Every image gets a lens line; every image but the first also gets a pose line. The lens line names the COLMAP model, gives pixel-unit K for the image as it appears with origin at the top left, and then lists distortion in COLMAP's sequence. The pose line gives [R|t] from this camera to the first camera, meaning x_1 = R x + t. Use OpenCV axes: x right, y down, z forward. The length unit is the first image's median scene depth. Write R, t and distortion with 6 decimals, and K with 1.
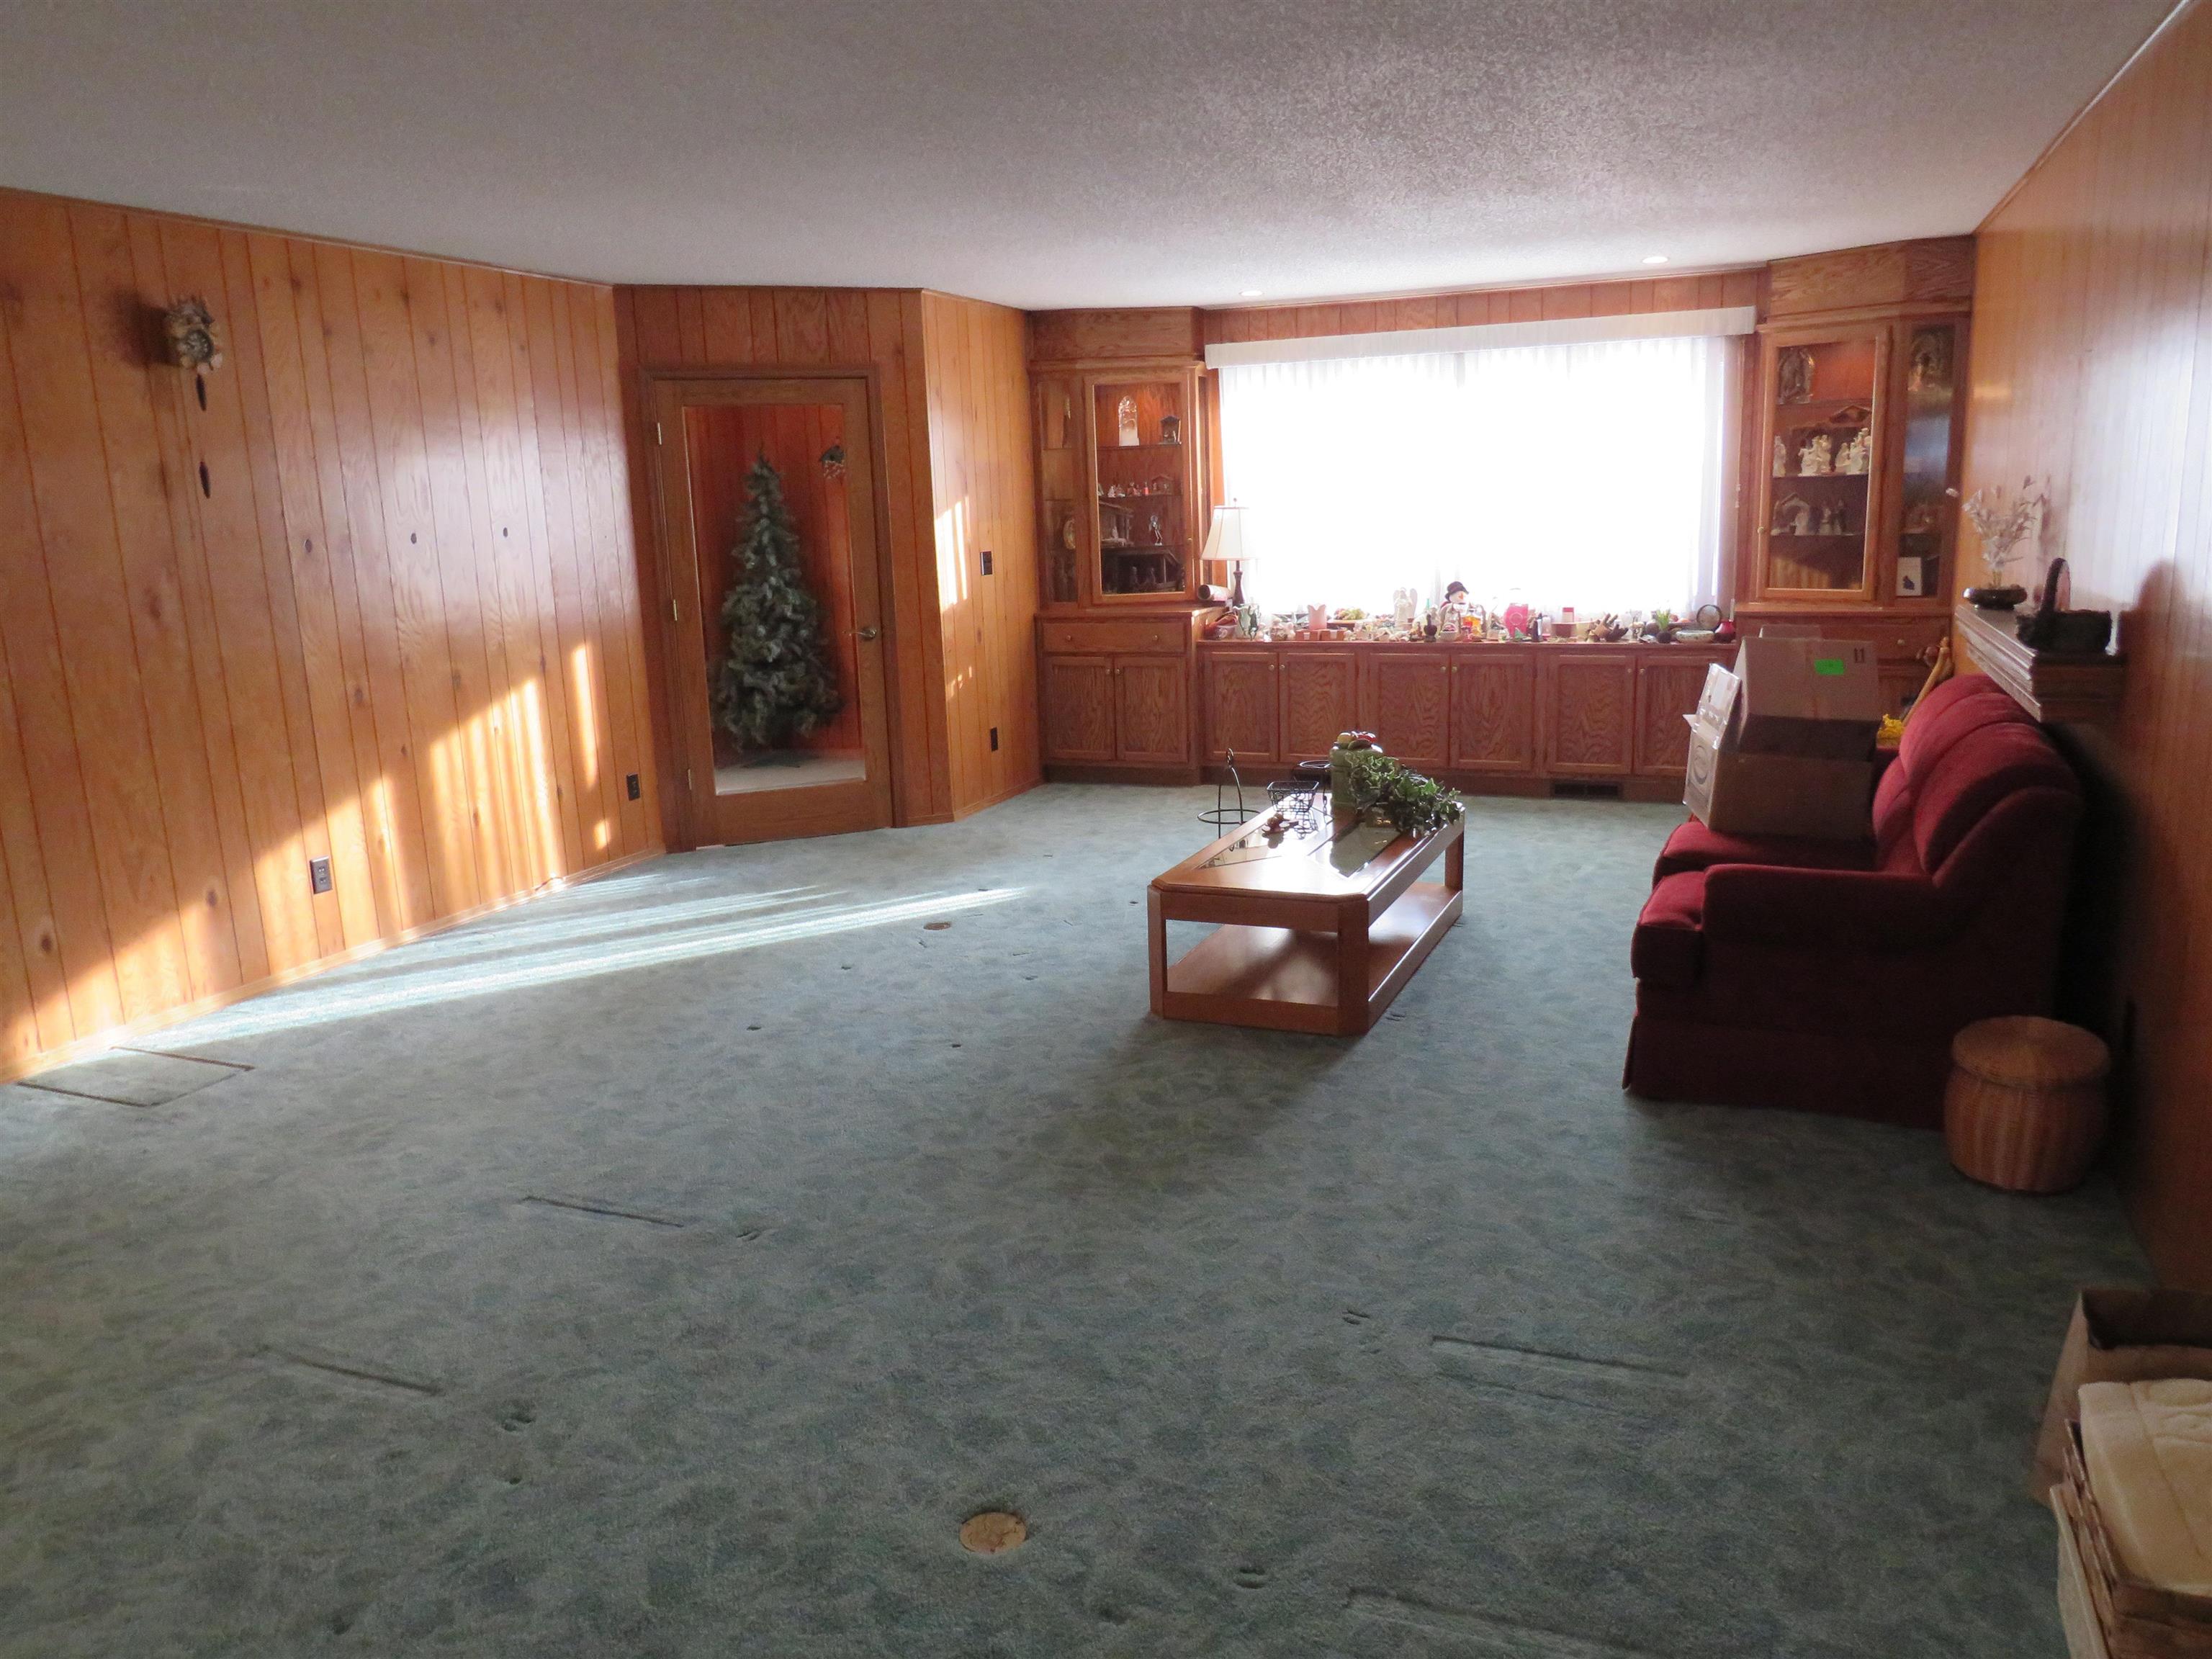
lens RADIAL K [[1556.2, 0, 1113.4], [0, 1556.2, 814.8], [0, 0, 1]] dist [-0.039103, 0.017018]
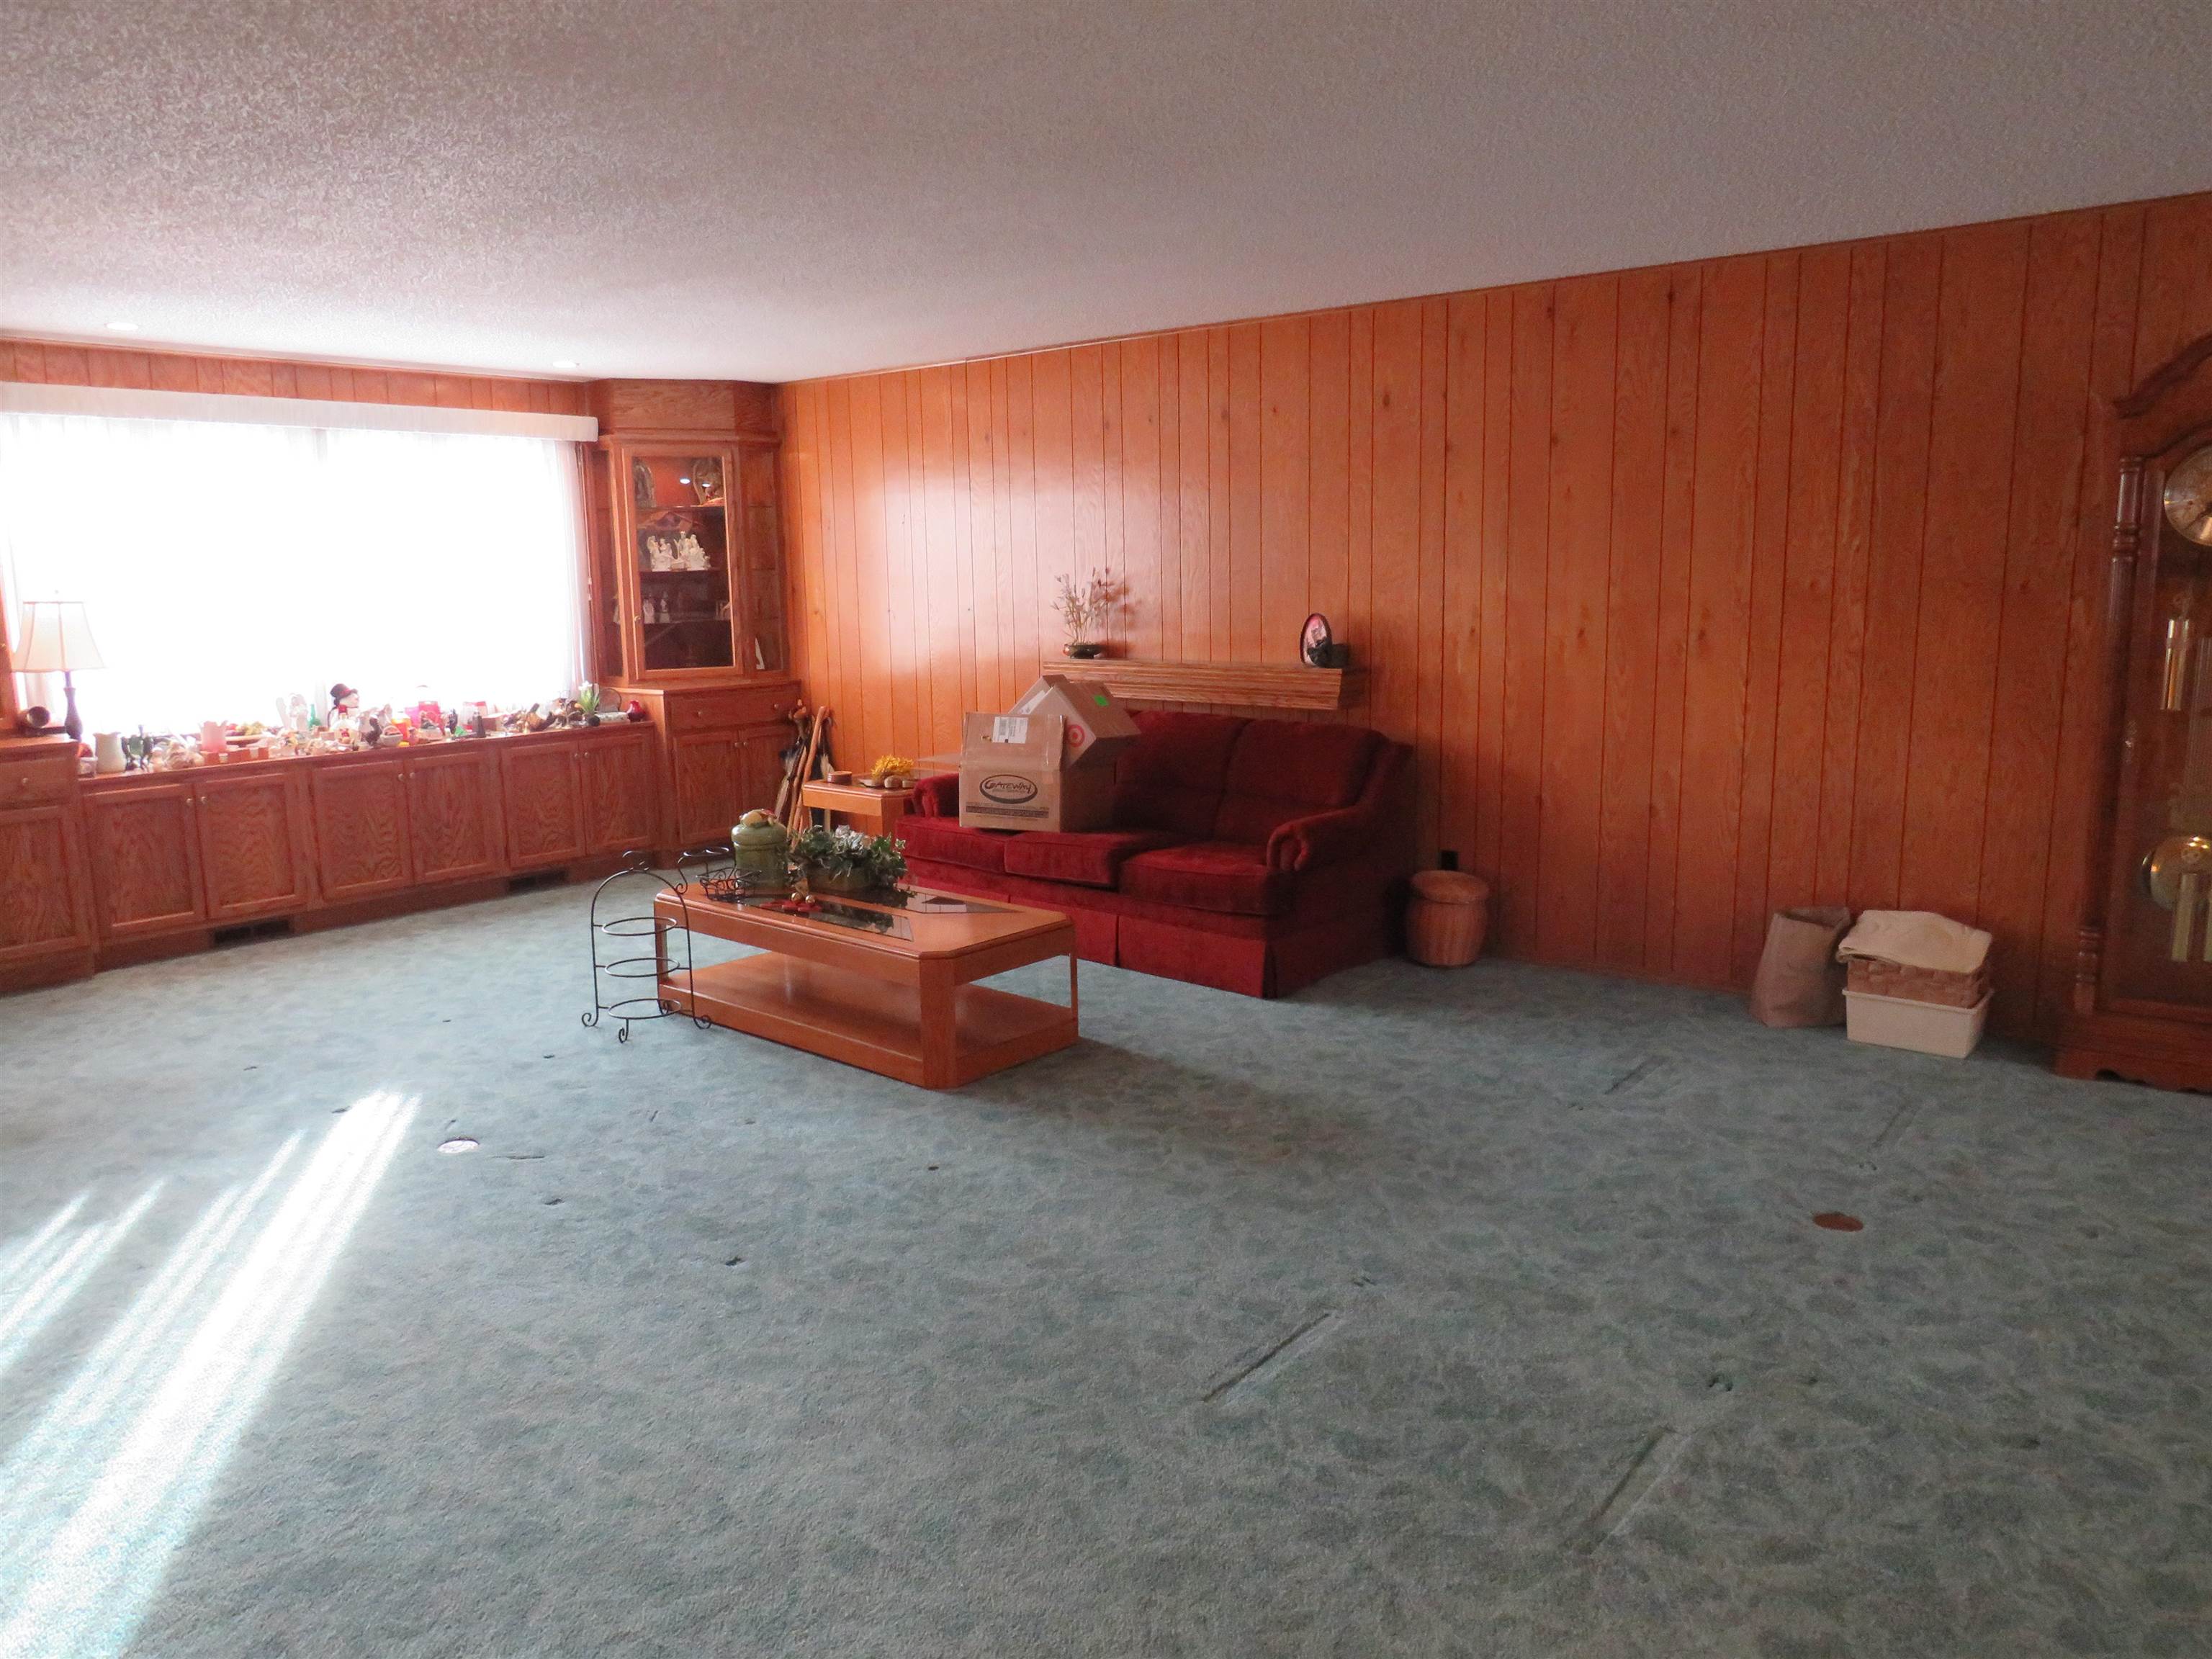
lens RADIAL K [[1556.2, 0, 1069.9], [0, 1556.2, 820.7], [0, 0, 1]] dist [-0.039103, 0.017018]
pose [[0.312762, -0.125380, 0.941520, -0.535258], [0.195391, 0.978542, 0.065403, -0.053703], [-0.929517, 0.163509, 0.330549, 0.360436]]
